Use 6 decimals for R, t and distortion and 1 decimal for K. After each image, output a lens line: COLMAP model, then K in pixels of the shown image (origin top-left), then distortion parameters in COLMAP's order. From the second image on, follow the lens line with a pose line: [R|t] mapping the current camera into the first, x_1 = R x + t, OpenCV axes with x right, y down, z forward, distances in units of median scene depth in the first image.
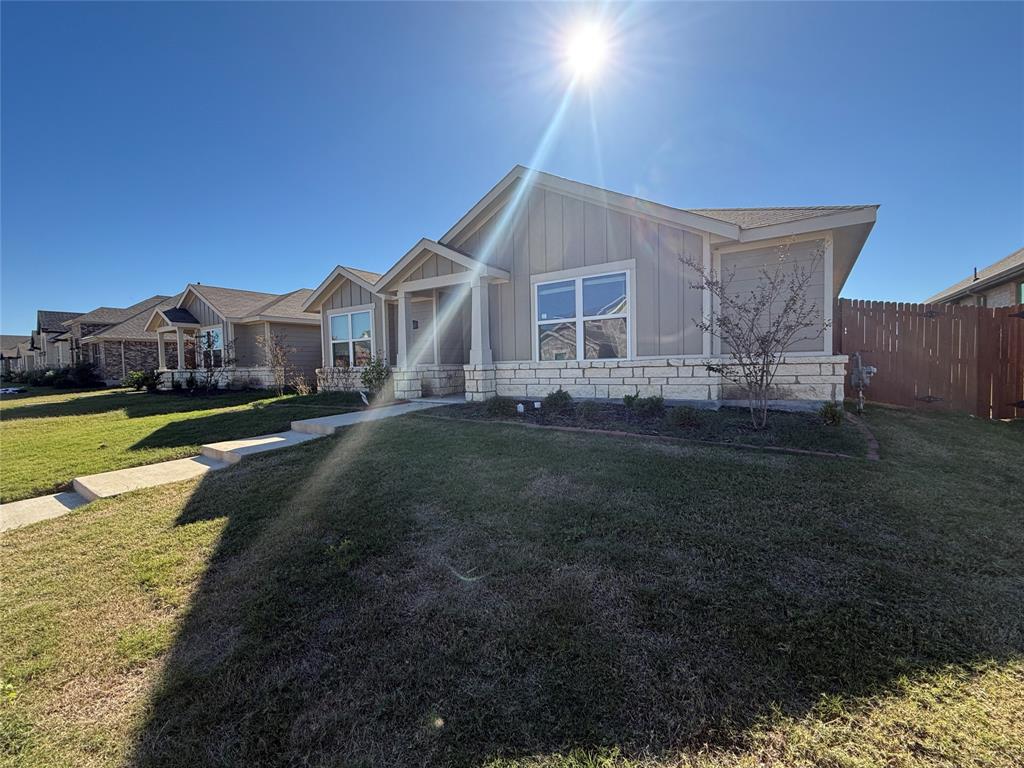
lens RADIAL K [[410.4, 0, 512.0], [0, 410.4, 384.0], [0, 0, 1]] dist [0.000483, 0.000040]
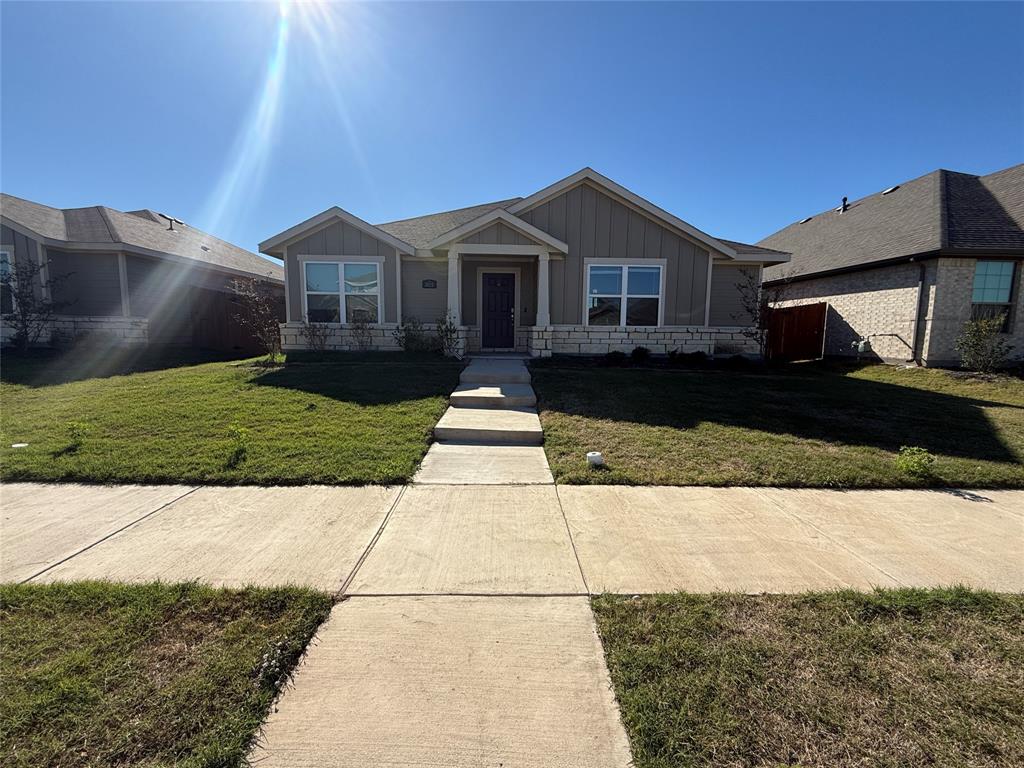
lens RADIAL K [[410.4, 0, 512.0], [0, 410.4, 384.0], [0, 0, 1]] dist [0.000483, 0.000040]
pose [[0.825543, -0.036270, 0.563172, -0.924173], [-0.005340, 0.997386, 0.072064, 0.038084], [-0.564313, -0.062499, 0.823192, 0.062616]]
